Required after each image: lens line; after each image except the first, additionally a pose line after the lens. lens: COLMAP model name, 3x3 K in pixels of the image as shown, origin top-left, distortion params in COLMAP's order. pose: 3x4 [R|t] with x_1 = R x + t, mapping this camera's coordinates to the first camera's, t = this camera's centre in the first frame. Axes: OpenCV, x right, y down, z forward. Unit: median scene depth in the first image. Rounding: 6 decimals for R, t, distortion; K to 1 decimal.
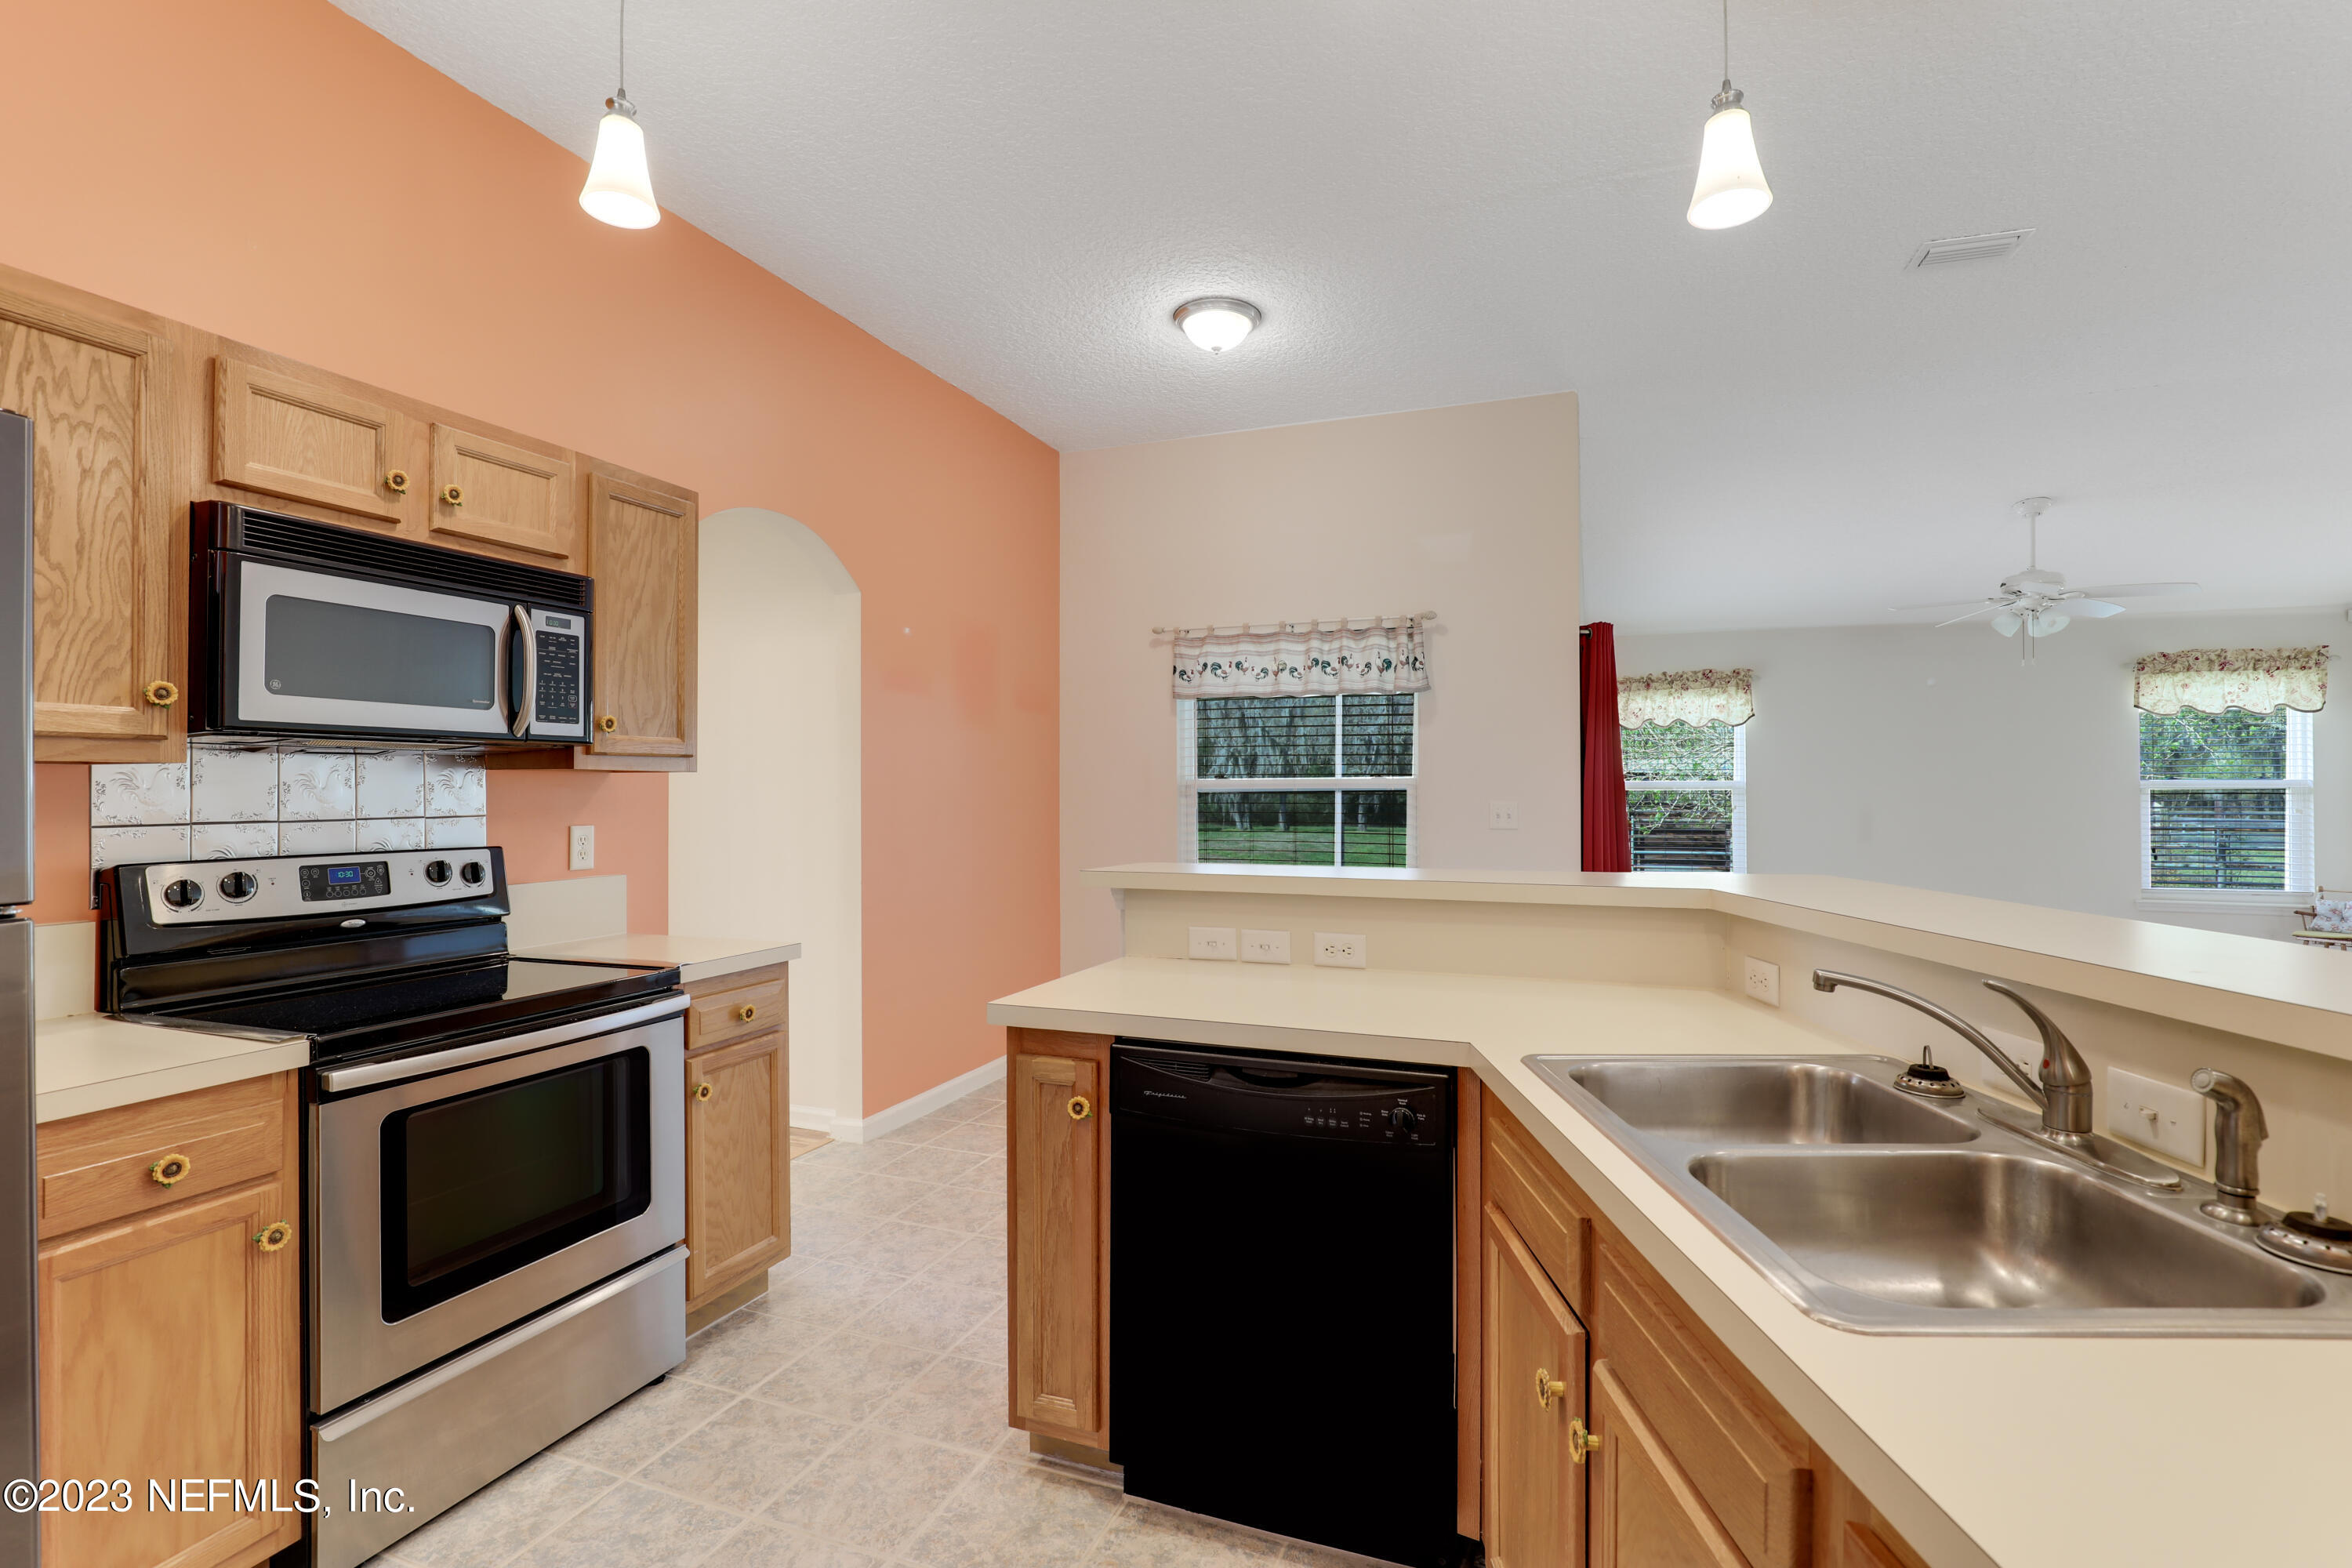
lens RADIAL K [[1073.9, 0, 1191.7], [0, 1073.9, 789.1], [0, 0, 1]] dist [-0.023744, 0.005962]
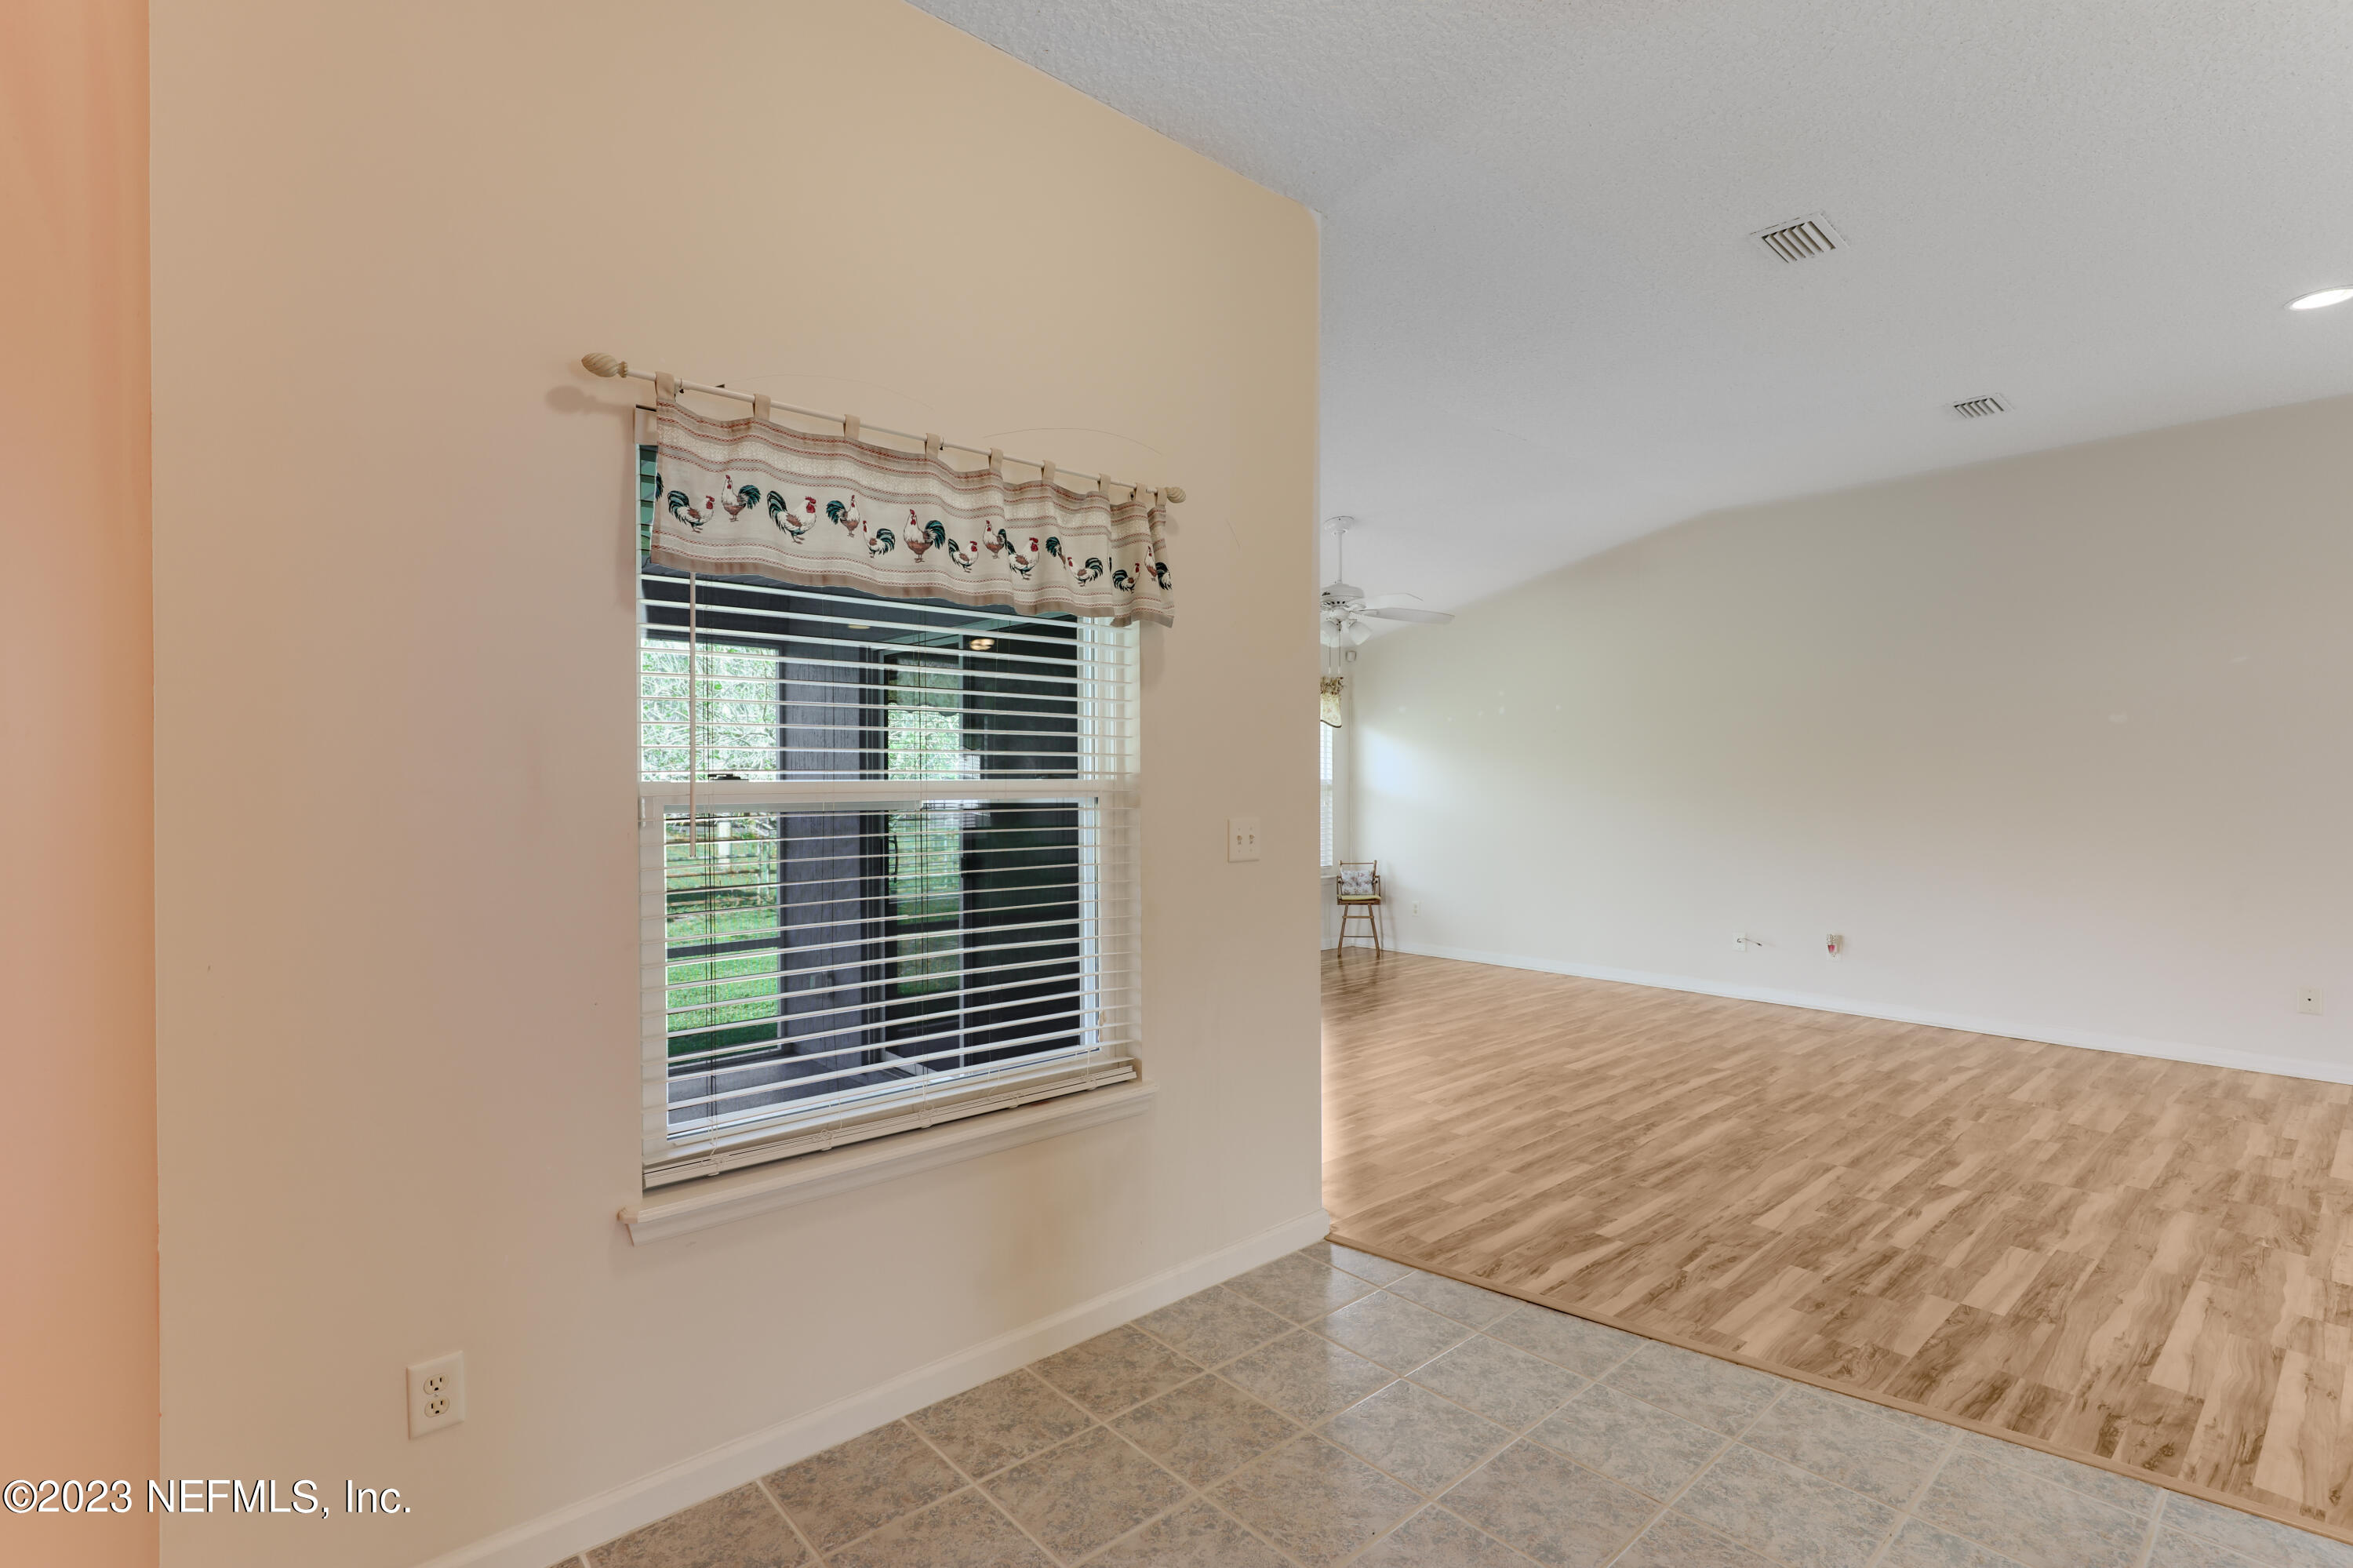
lens RADIAL K [[1084.7, 0, 1193.4], [0, 1084.7, 789.5], [0, 0, 1]] dist [-0.001064, 0.000488]
pose [[0.466385, -0.008244, 0.884544, -0.431271], [0.004442, 0.999966, 0.006978, -0.013323], [-0.884571, 0.000675, 0.466405, 1.090032]]
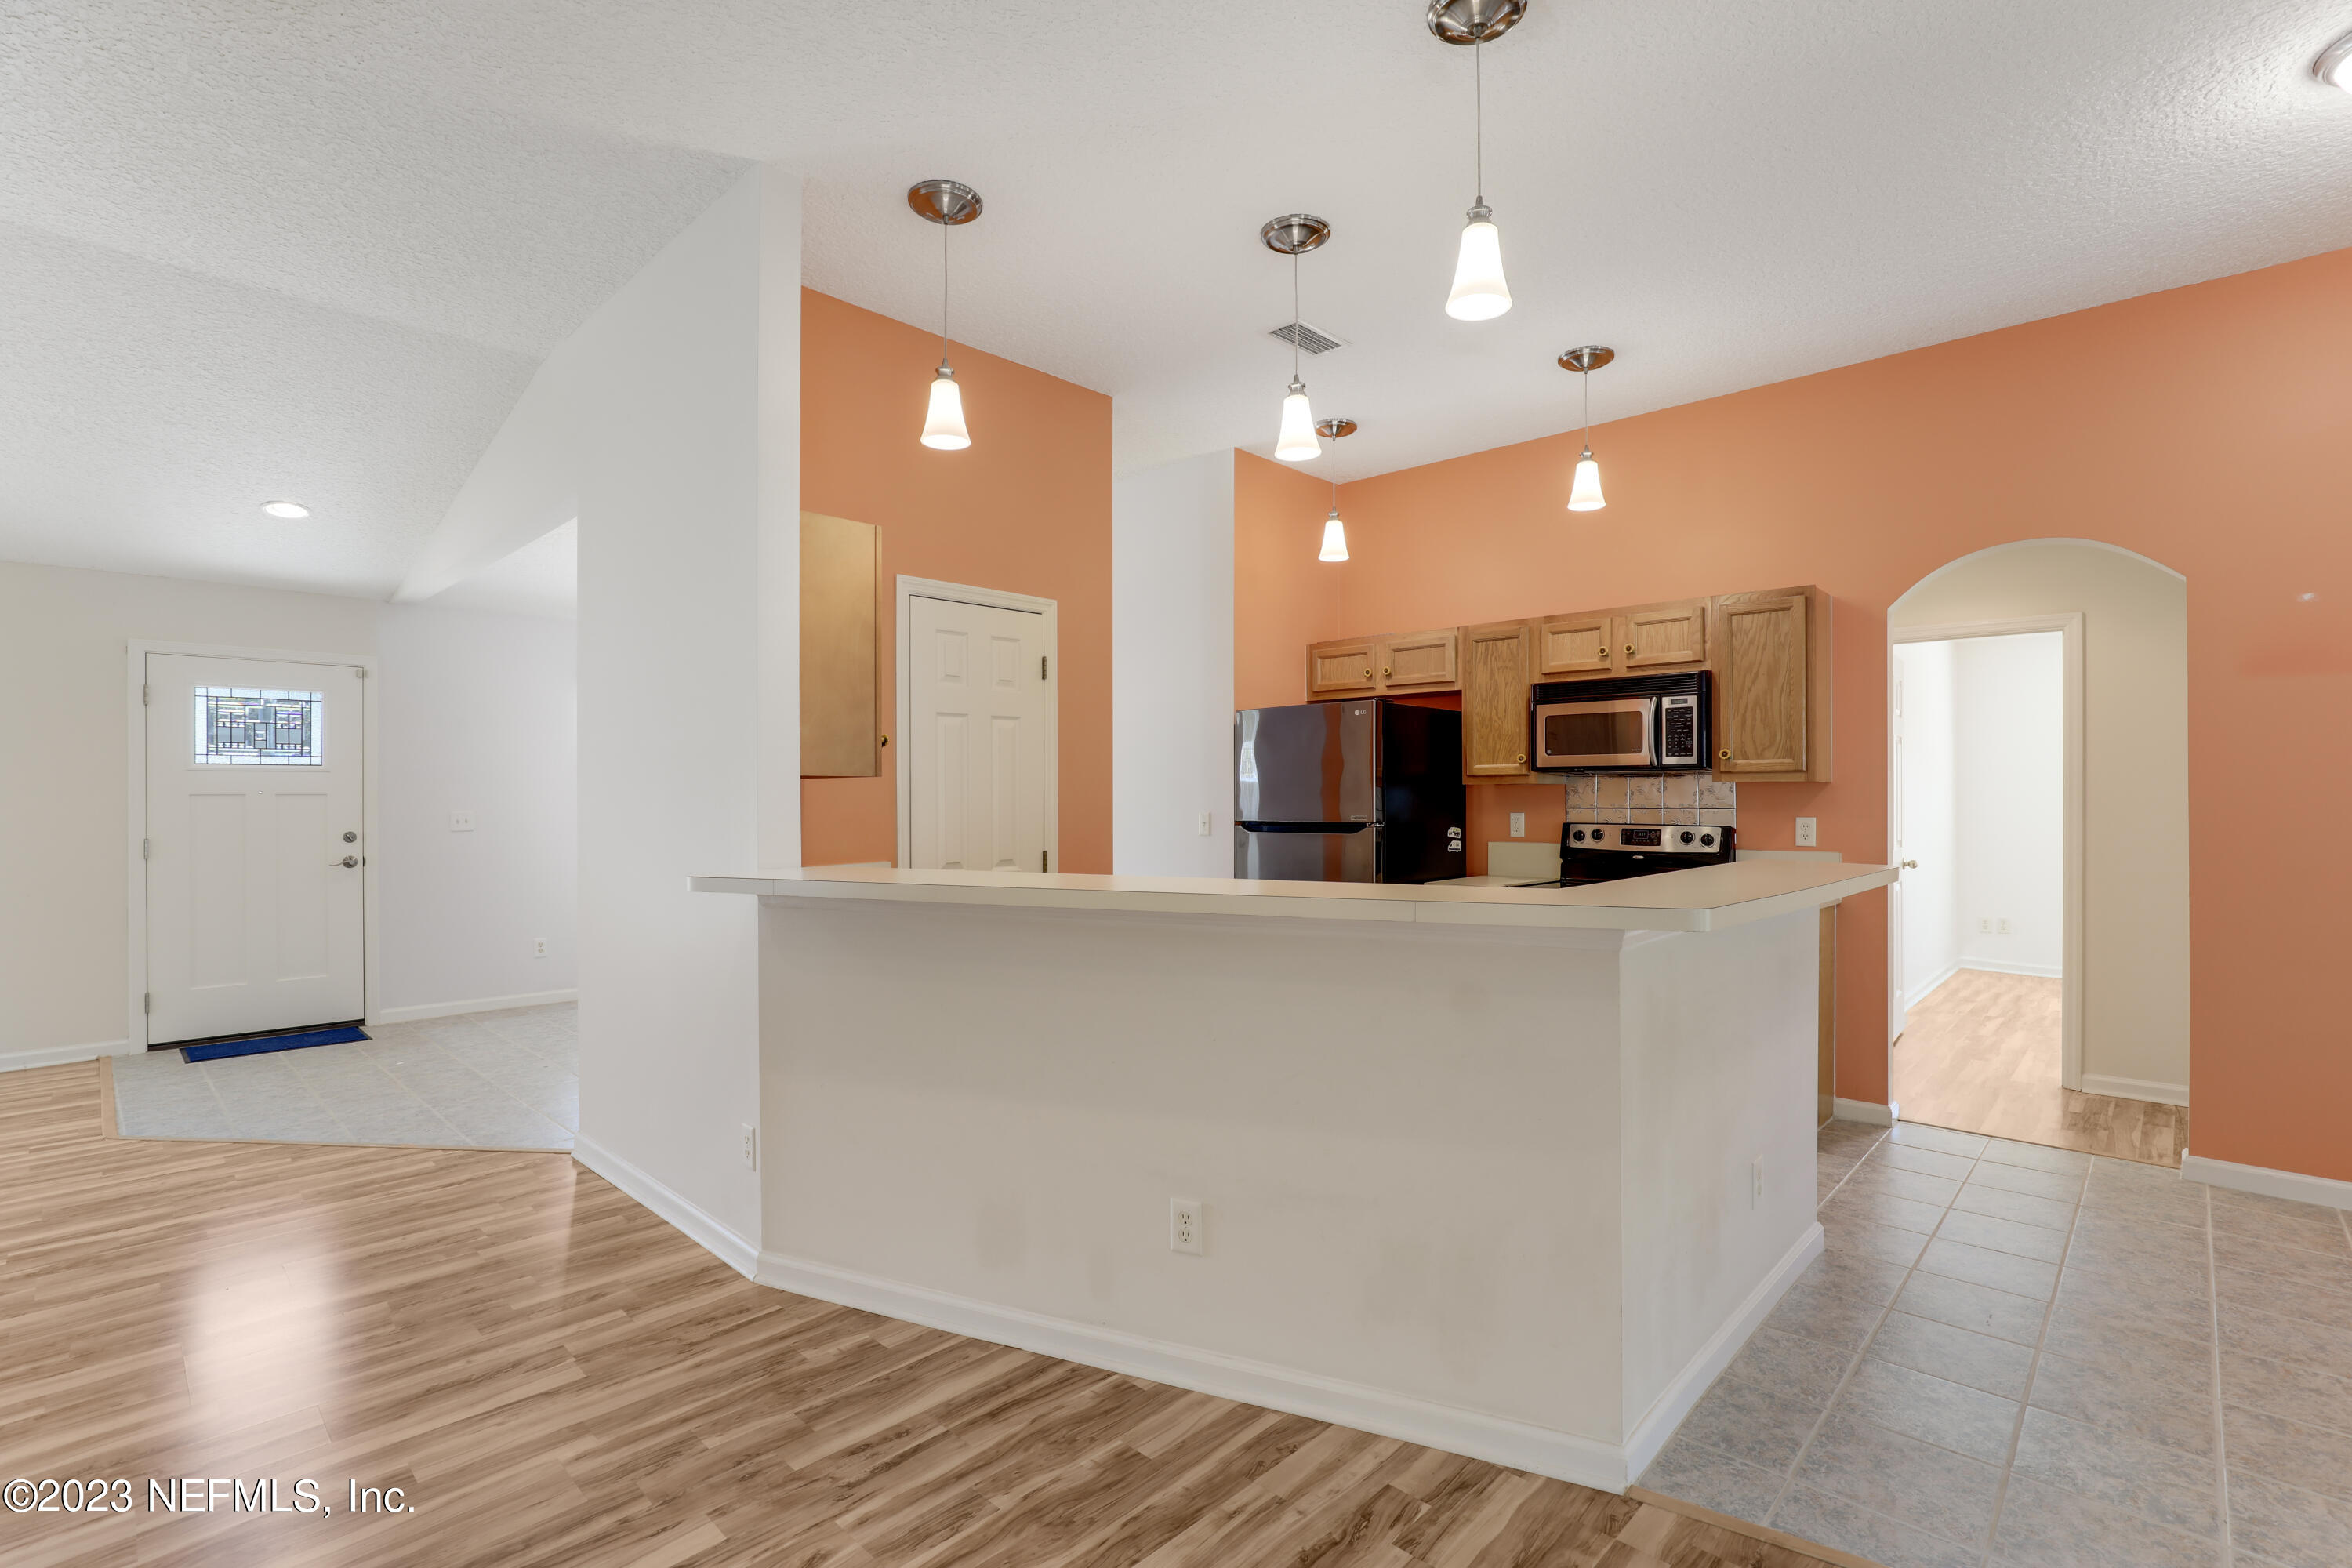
lens RADIAL K [[1076.0, 0, 1191.1], [0, 1076.0, 793.6], [0, 0, 1]] dist [-0.028608, 0.006625]
pose [[-0.383840, 0.001415, -0.923398, 1.071621], [0.003351, 0.999994, 0.000139, -0.001954], [0.923393, -0.003041, -0.383843, 0.712941]]
